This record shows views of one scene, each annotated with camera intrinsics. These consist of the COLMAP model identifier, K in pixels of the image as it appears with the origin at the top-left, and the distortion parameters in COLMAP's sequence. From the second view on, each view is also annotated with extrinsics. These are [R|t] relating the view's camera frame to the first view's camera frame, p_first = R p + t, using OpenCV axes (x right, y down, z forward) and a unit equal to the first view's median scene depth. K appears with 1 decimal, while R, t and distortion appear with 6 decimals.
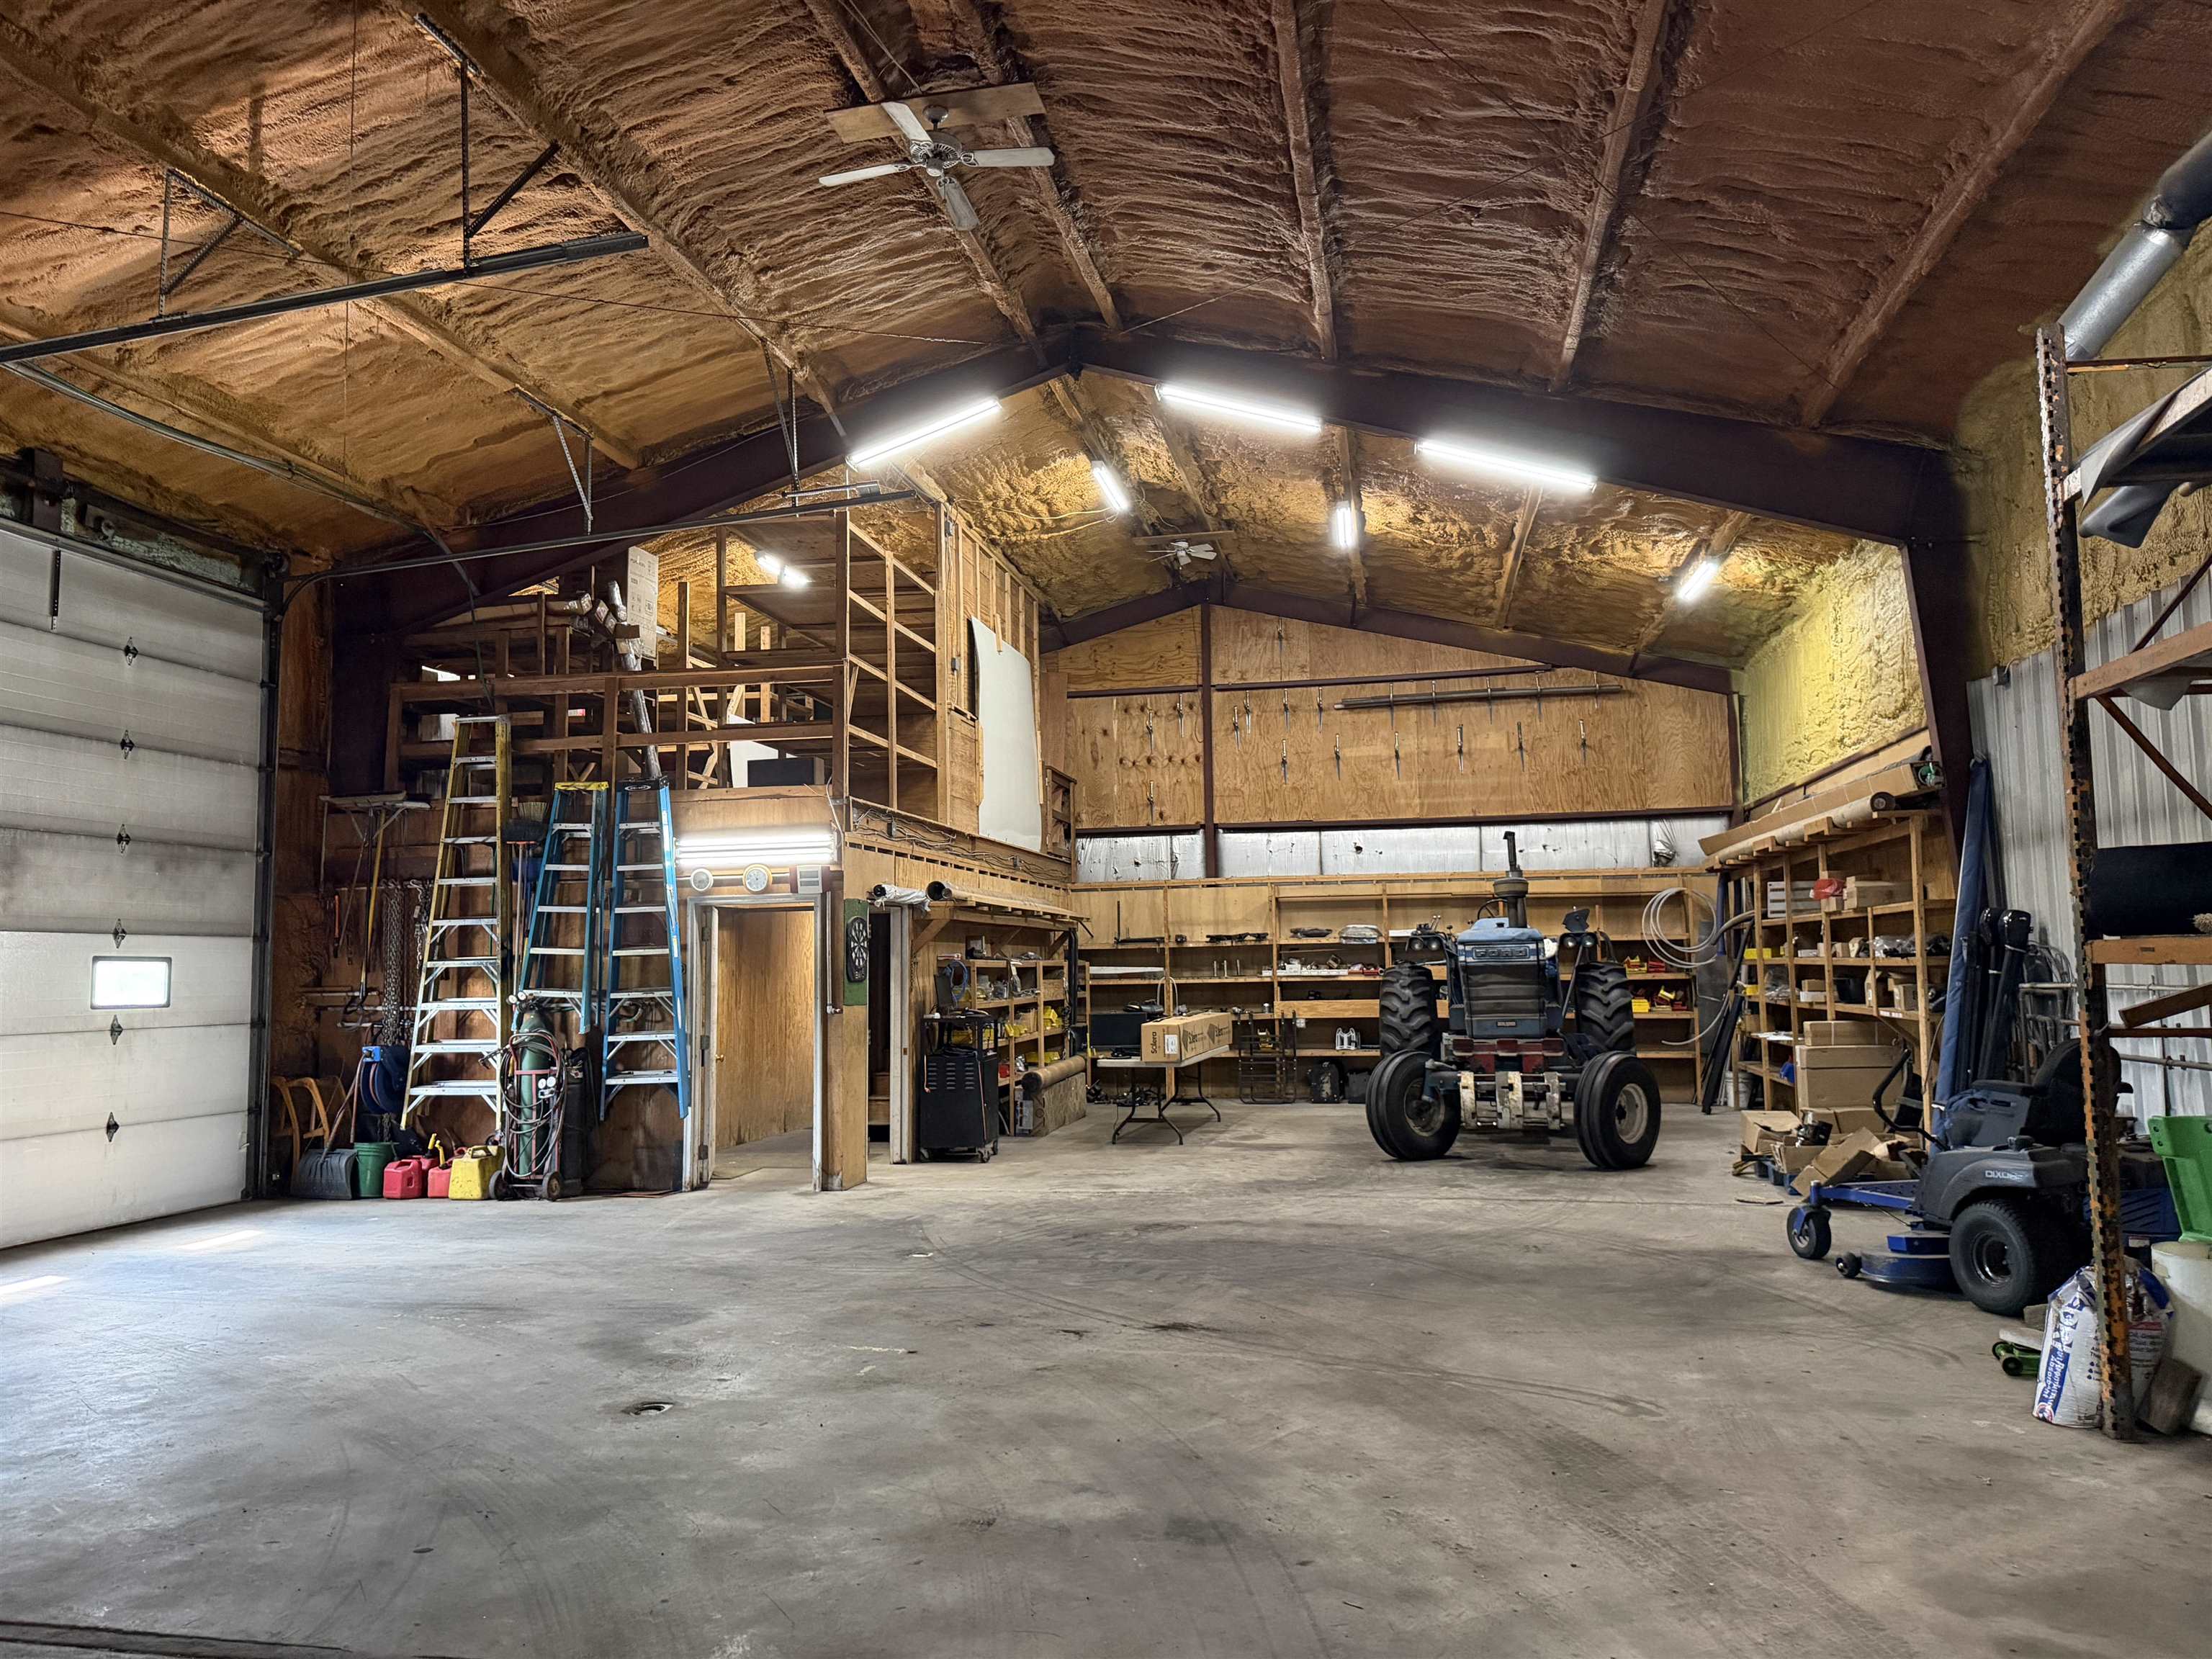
lens RADIAL K [[1542.7, 0, 1106.4], [0, 1542.7, 827.9], [0, 0, 1]] dist [0.004813, -0.001304]
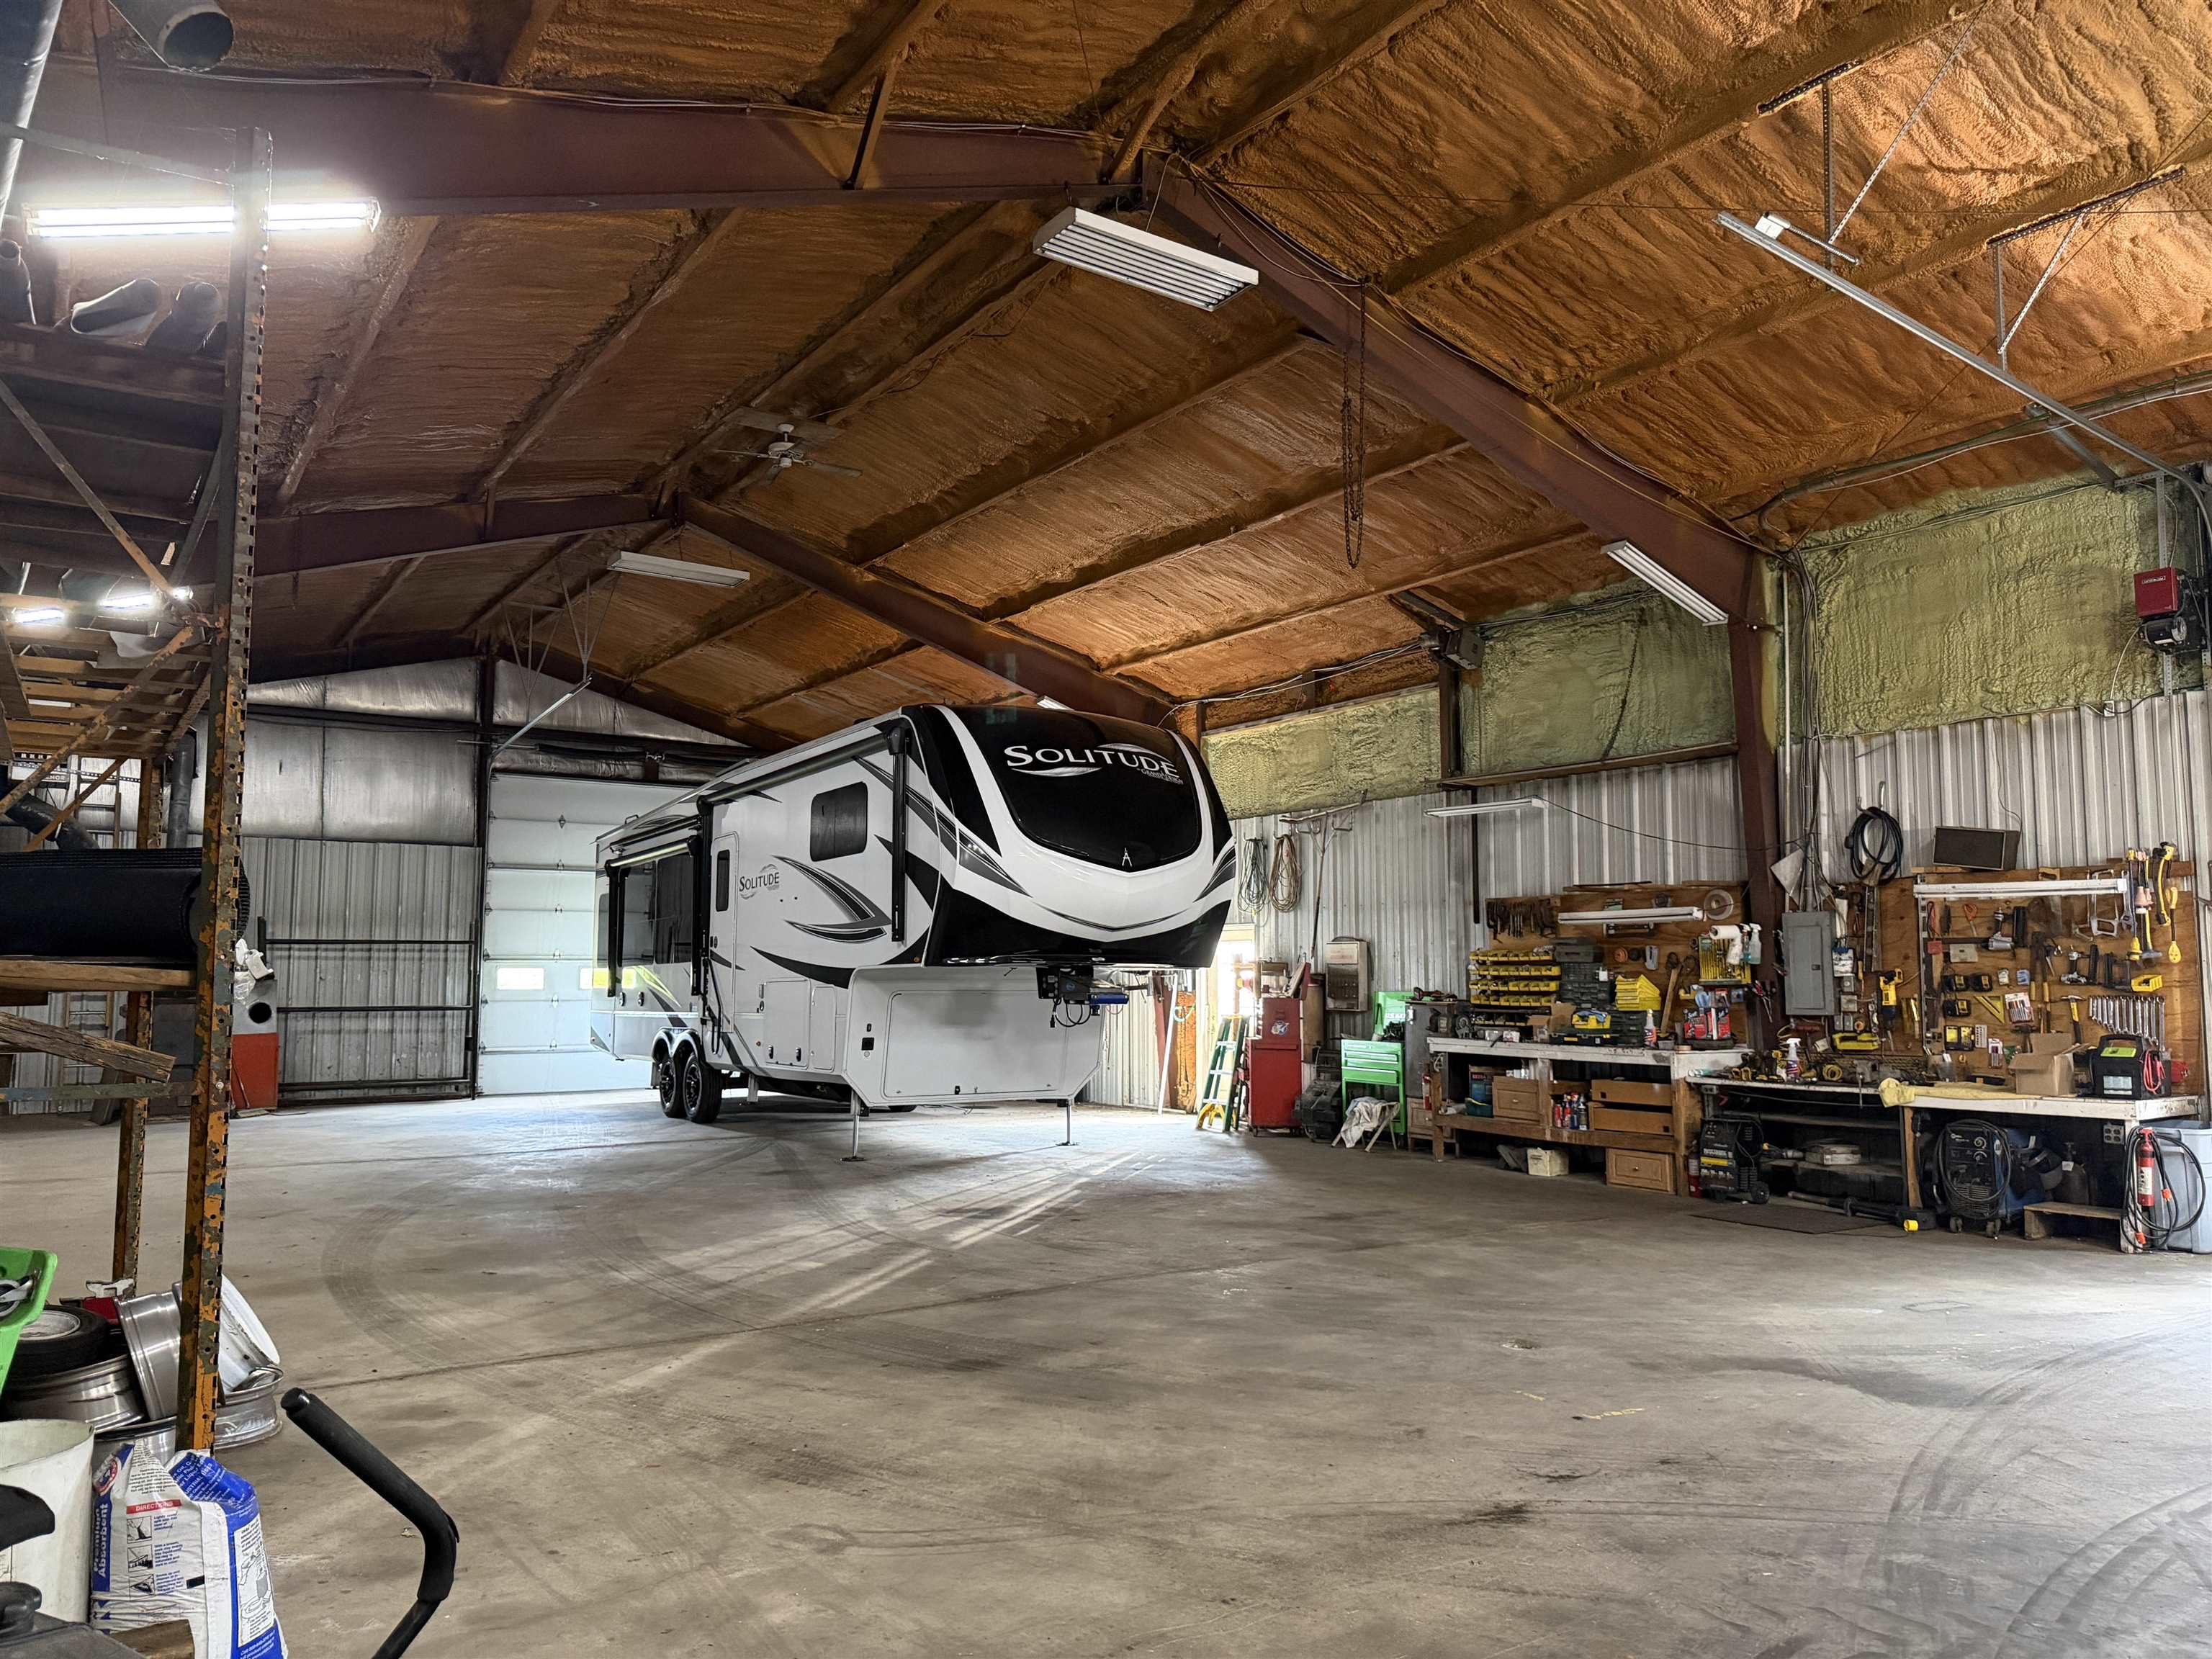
lens RADIAL K [[1542.7, 0, 1108.0], [0, 1542.7, 831.6], [0, 0, 1]] dist [0.004813, -0.001304]
pose [[-0.694832, -0.051902, -0.717297, 0.934332], [0.069511, 0.987876, -0.138814, 0.153668], [0.715805, -0.146312, -0.682800, 1.936710]]
